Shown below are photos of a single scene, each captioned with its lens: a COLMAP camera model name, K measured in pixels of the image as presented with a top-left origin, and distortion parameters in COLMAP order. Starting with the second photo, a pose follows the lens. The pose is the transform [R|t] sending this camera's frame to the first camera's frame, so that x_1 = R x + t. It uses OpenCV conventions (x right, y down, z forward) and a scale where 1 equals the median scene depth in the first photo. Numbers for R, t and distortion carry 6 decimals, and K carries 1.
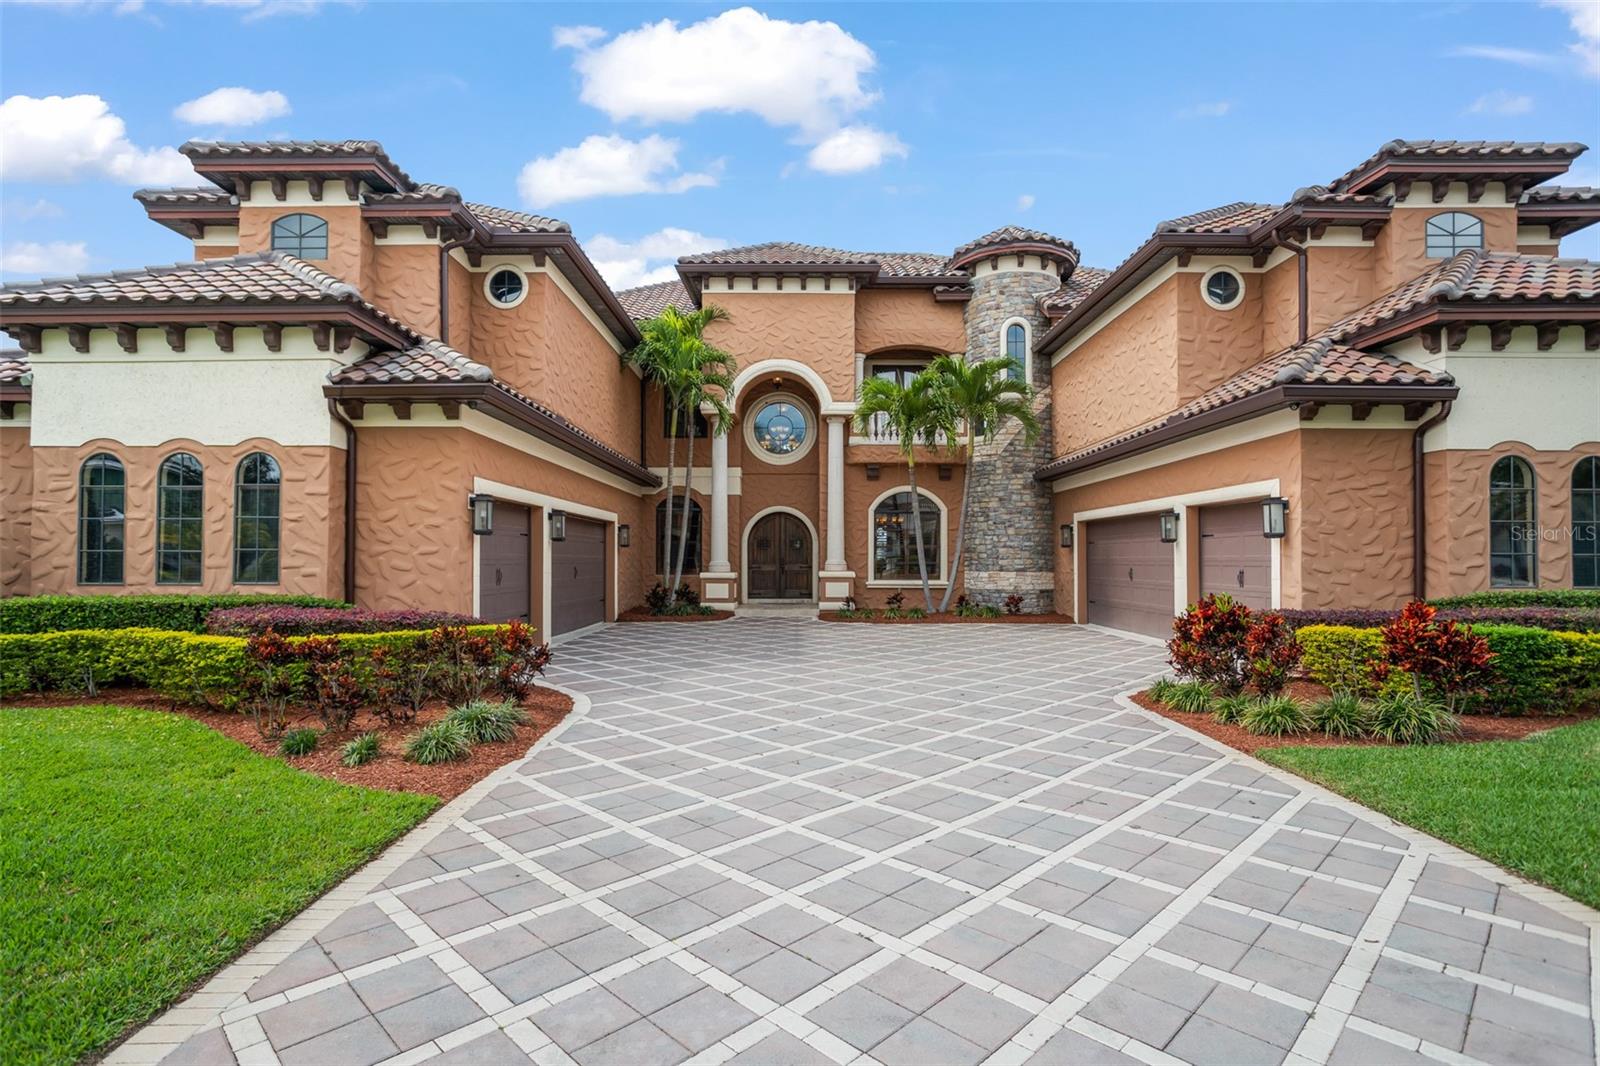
lens RADIAL K [[786.3, 0, 790.6], [0, 786.3, 526.7], [0, 0, 1]] dist [-0.005141, 0.023437]
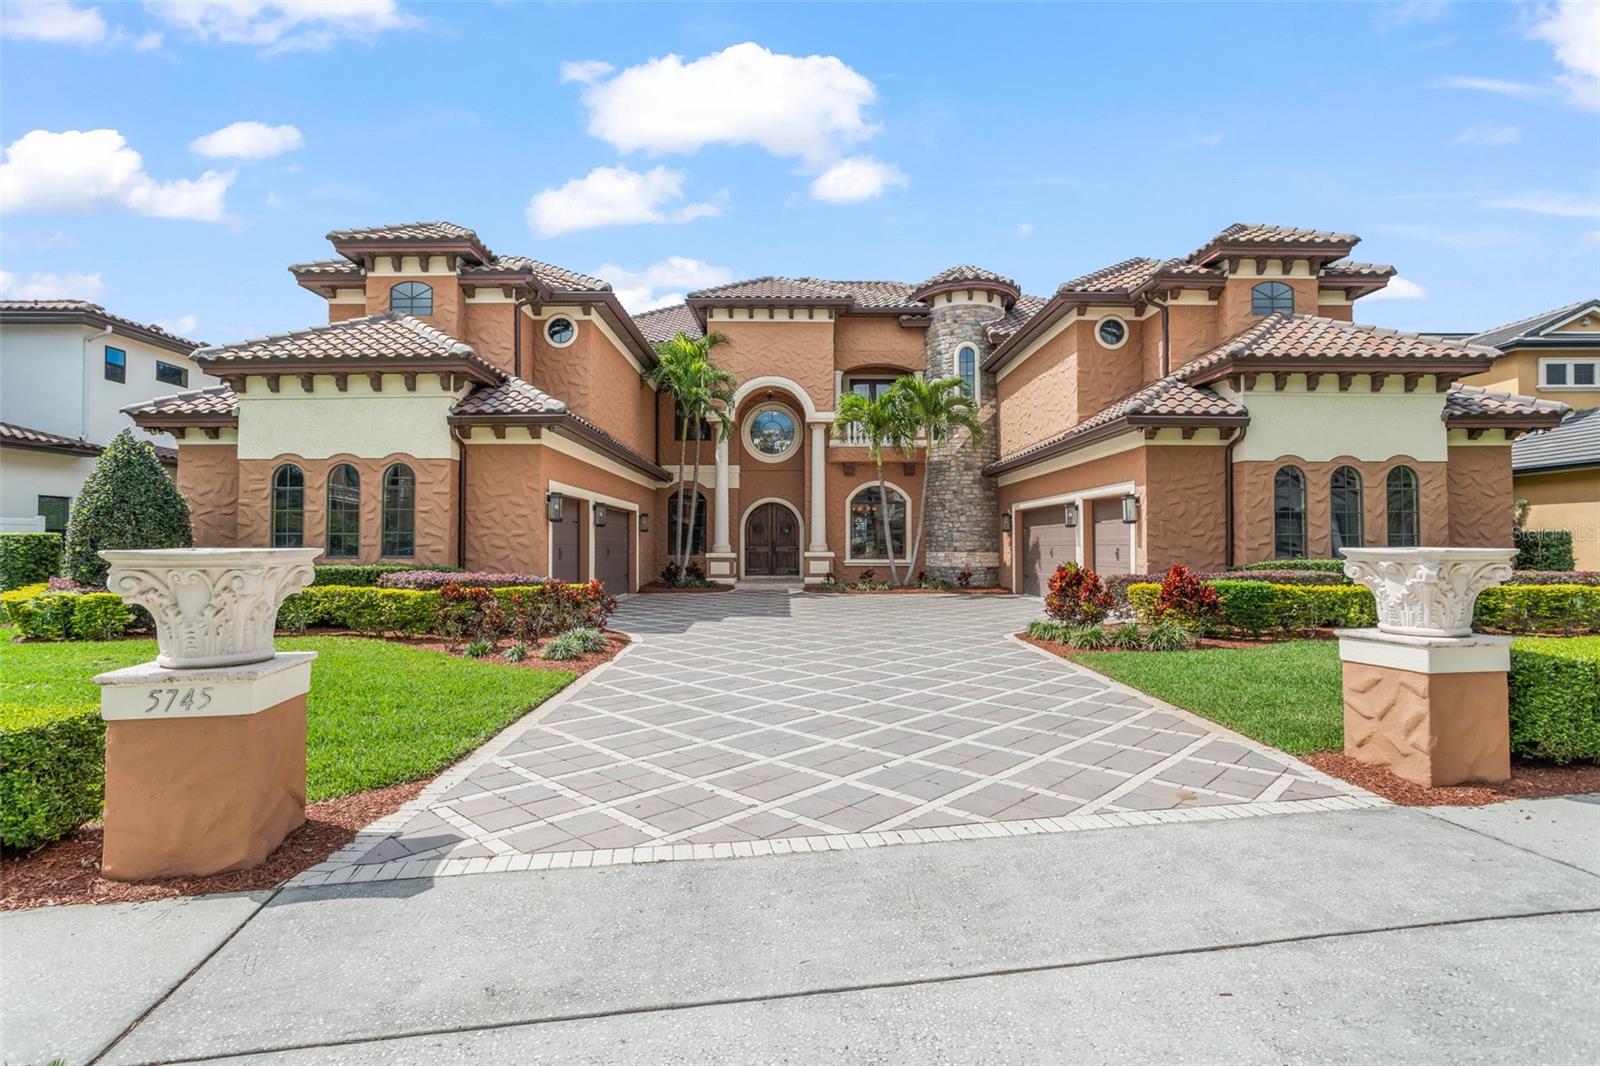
lens RADIAL K [[786.3, 0, 790.6], [0, 786.3, 526.7], [0, 0, 1]] dist [-0.005141, 0.023437]
pose [[0.999948, -0.000964, 0.010150, 0.003939], [0.000793, 0.999858, 0.016818, -0.003403], [-0.010164, -0.016809, 0.999807, -0.306480]]
